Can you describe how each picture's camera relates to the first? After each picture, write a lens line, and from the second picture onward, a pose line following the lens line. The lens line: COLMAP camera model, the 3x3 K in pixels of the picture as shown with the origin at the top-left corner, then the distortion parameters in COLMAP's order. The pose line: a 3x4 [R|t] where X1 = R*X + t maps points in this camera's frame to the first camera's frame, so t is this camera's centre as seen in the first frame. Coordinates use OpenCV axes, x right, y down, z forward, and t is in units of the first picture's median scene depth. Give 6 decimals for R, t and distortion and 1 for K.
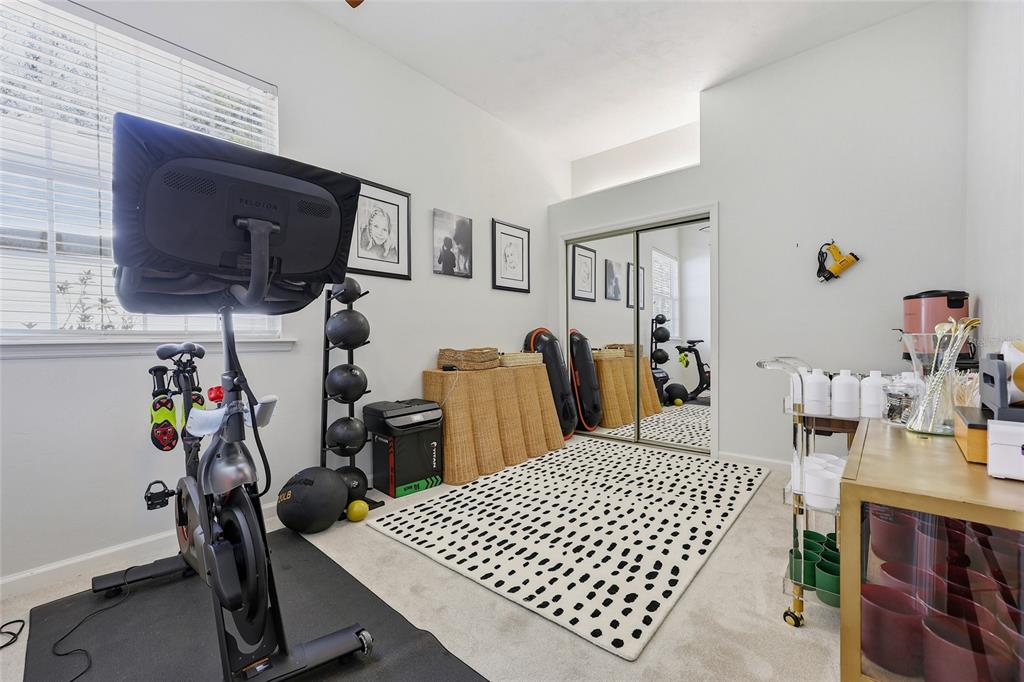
lens RADIAL K [[418.9, 0, 514.2], [0, 418.9, 347.9], [0, 0, 1]] dist [-0.000517, -0.000065]
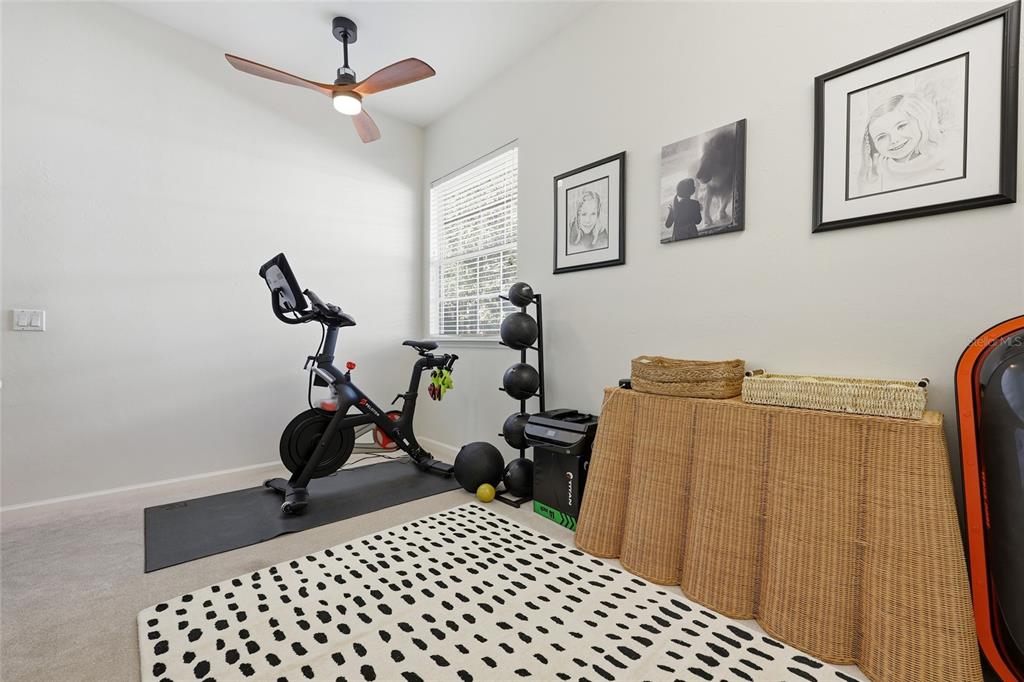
lens RADIAL K [[418.9, 0, 514.2], [0, 418.9, 347.9], [0, 0, 1]] dist [-0.000517, -0.000065]
pose [[-0.117069, 0.024708, -0.992816, 0.723904], [-0.027321, 0.999232, 0.028090, -0.033190], [0.992748, 0.030413, -0.116304, 1.196858]]
